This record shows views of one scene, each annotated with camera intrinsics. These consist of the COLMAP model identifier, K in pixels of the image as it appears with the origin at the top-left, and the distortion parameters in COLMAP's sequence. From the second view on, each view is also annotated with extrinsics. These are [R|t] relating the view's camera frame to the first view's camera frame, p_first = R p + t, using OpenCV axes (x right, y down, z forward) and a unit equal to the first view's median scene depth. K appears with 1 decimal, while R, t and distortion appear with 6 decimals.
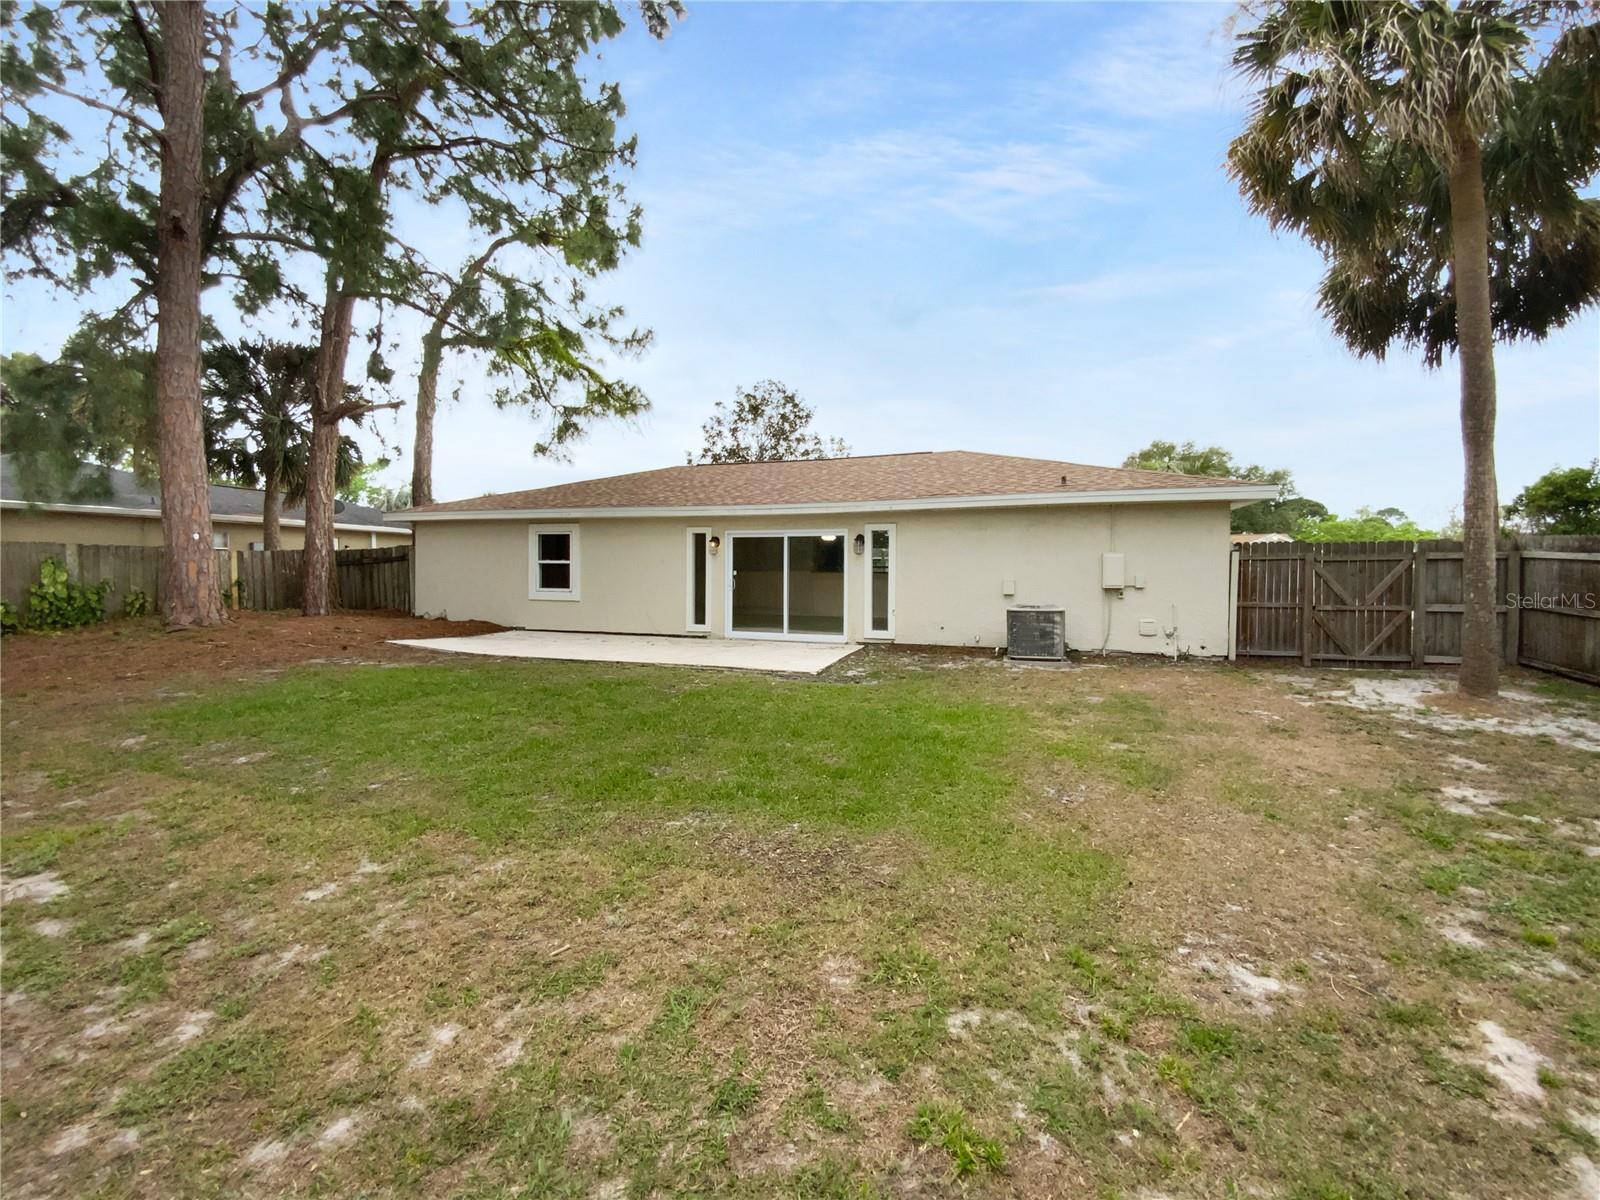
lens RADIAL K [[692.1, 0, 836.0], [0, 692.1, 592.6], [0, 0, 1]] dist [0.013729, -0.005908]
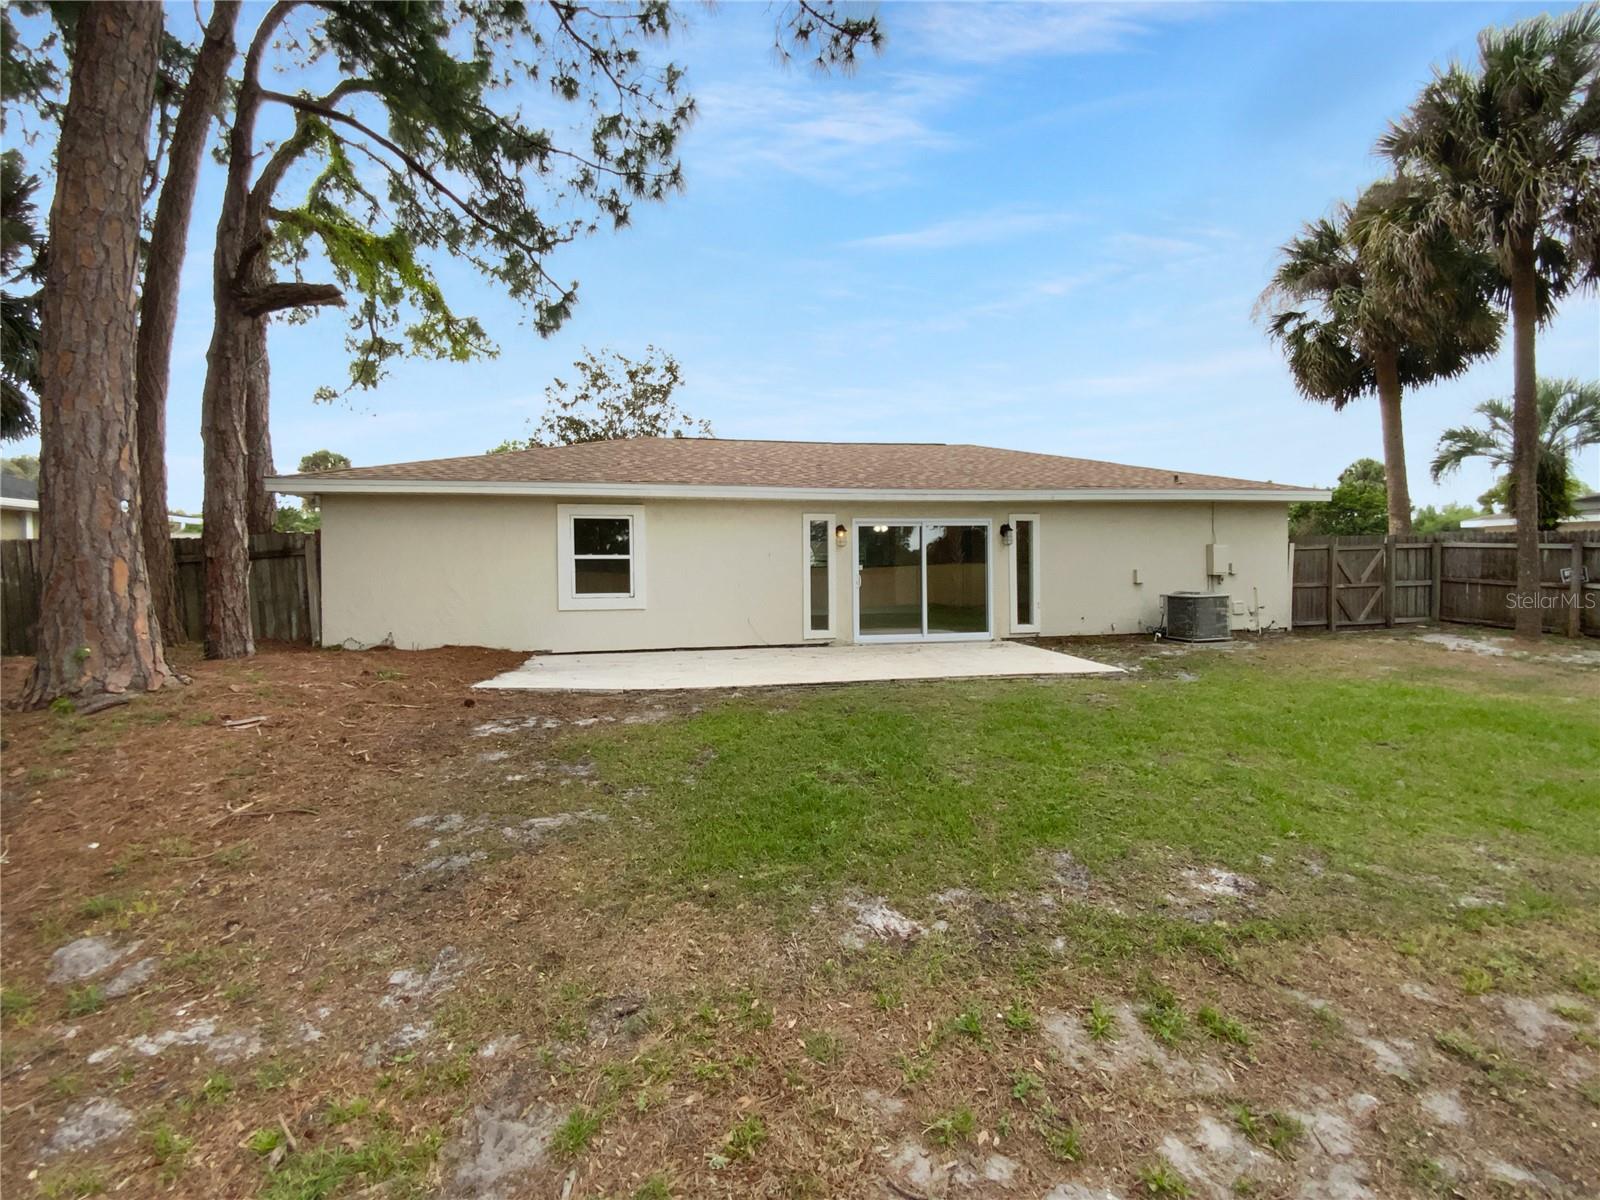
lens RADIAL K [[692.1, 0, 800.5], [0, 692.1, 592.9], [0, 0, 1]] dist [0.013729, -0.005908]
pose [[0.864870, -0.033297, 0.500890, -0.662692], [0.030667, 0.999439, 0.013486, -0.011401], [-0.501058, 0.003698, 0.865406, 0.301091]]
